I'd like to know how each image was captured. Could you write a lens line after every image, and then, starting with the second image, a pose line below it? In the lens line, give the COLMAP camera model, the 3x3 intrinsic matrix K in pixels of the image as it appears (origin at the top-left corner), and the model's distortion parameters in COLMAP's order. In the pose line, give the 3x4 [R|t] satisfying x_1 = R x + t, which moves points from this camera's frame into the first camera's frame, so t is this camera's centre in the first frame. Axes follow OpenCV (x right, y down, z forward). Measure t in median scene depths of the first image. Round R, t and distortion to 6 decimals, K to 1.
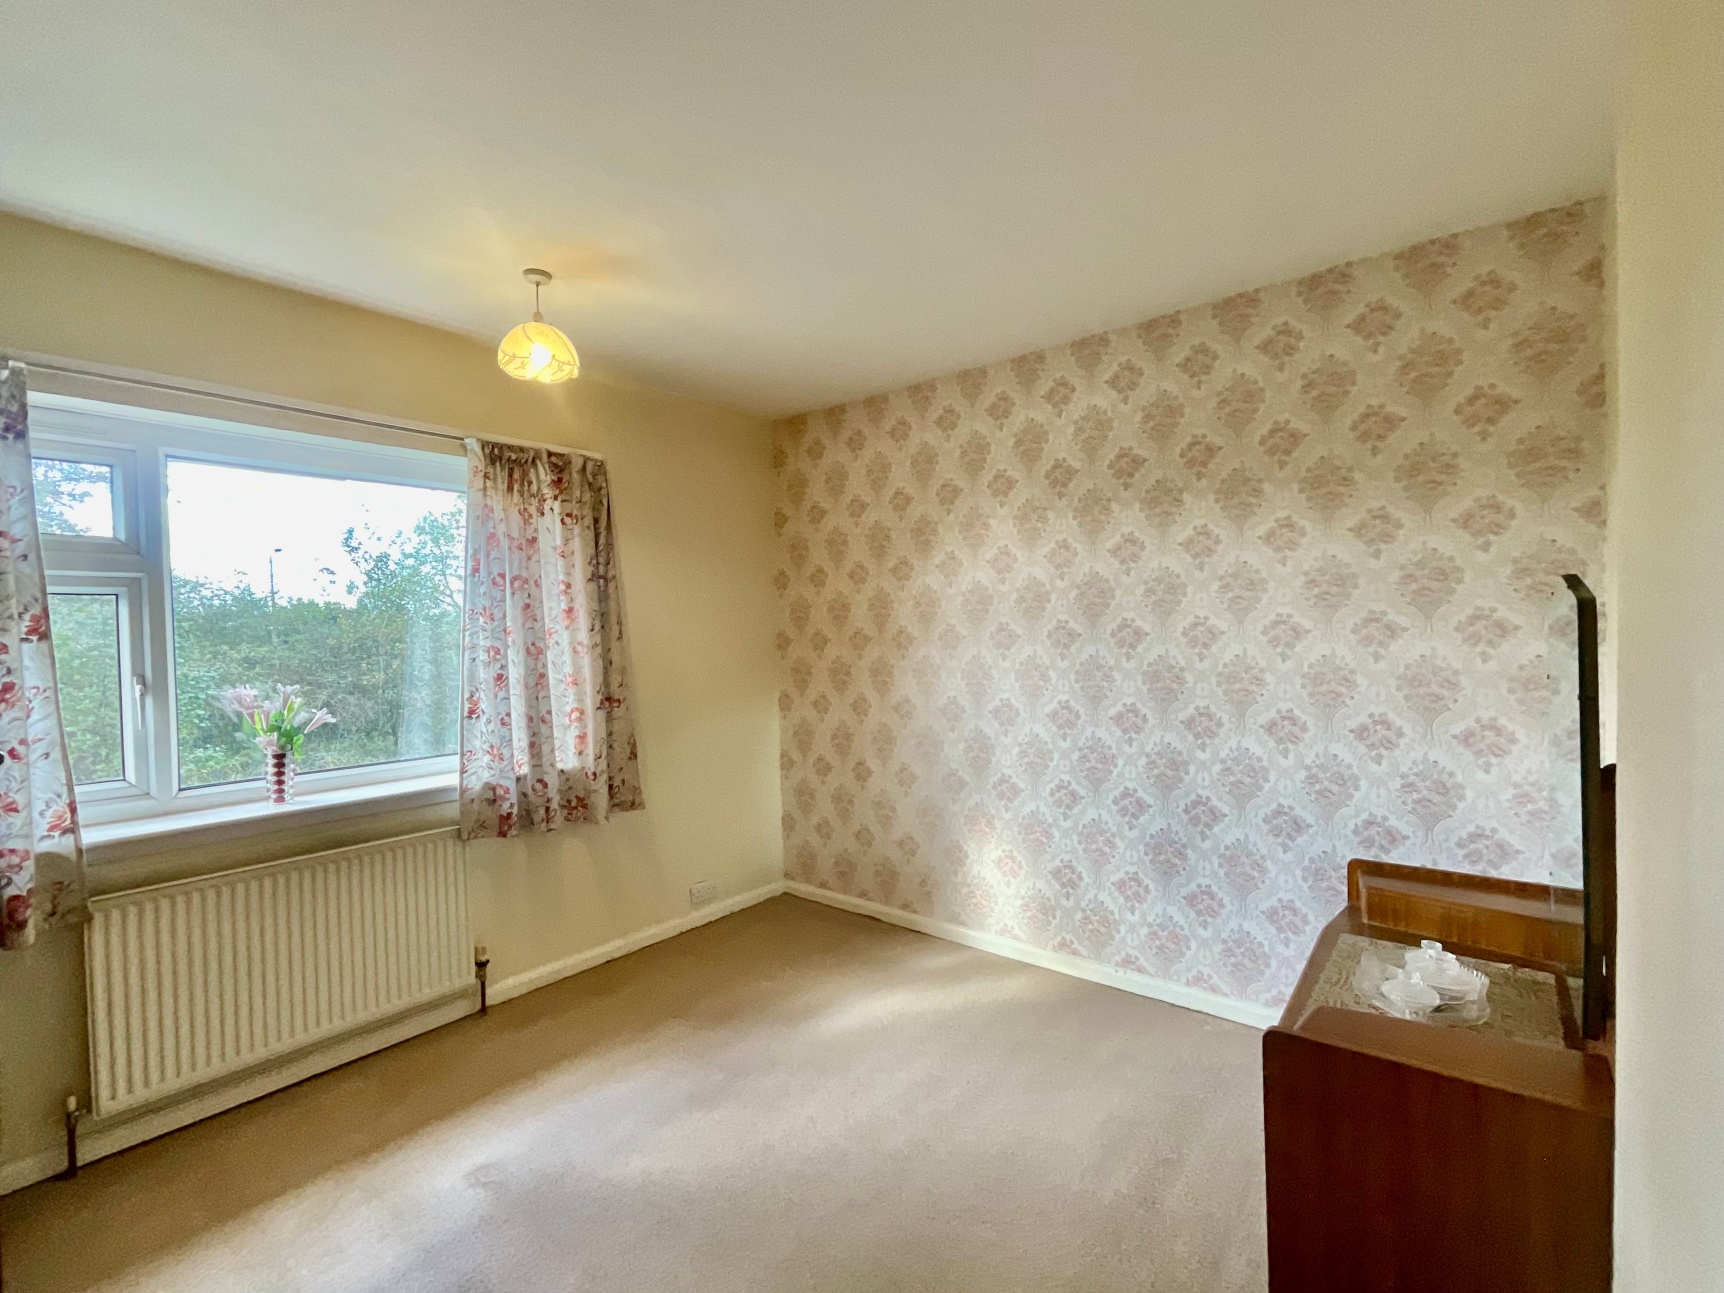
lens RADIAL K [[756.6, 0, 871.1], [0, 756.6, 649.6], [0, 0, 1]] dist [-0.000214, 0.000004]
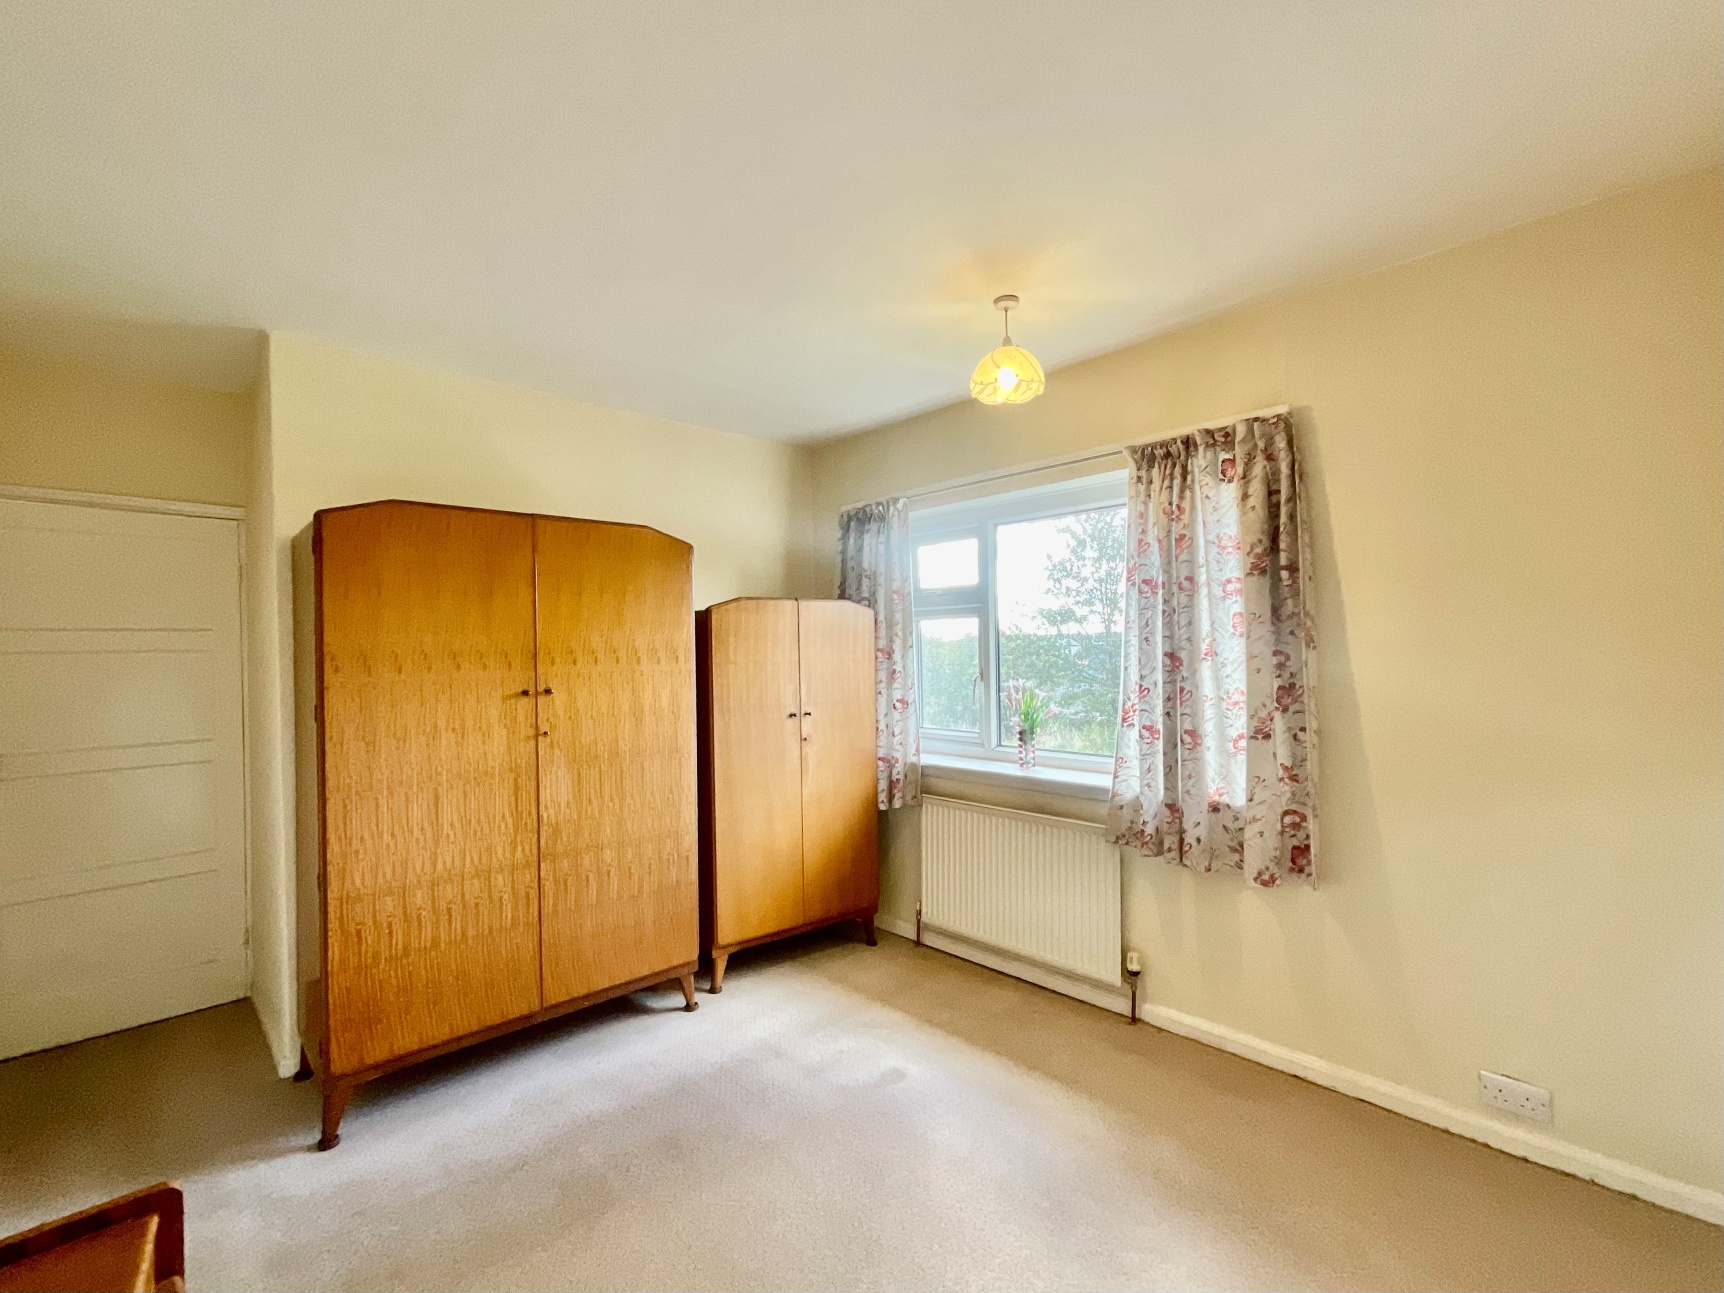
lens RADIAL K [[756.6, 0, 871.1], [0, 756.6, 649.6], [0, 0, 1]] dist [-0.000214, 0.000004]
pose [[-0.116071, 0.023595, -0.992961, 0.513855], [-0.000250, 0.999717, 0.023785, -0.035716], [0.993241, 0.003009, -0.116032, 0.775728]]
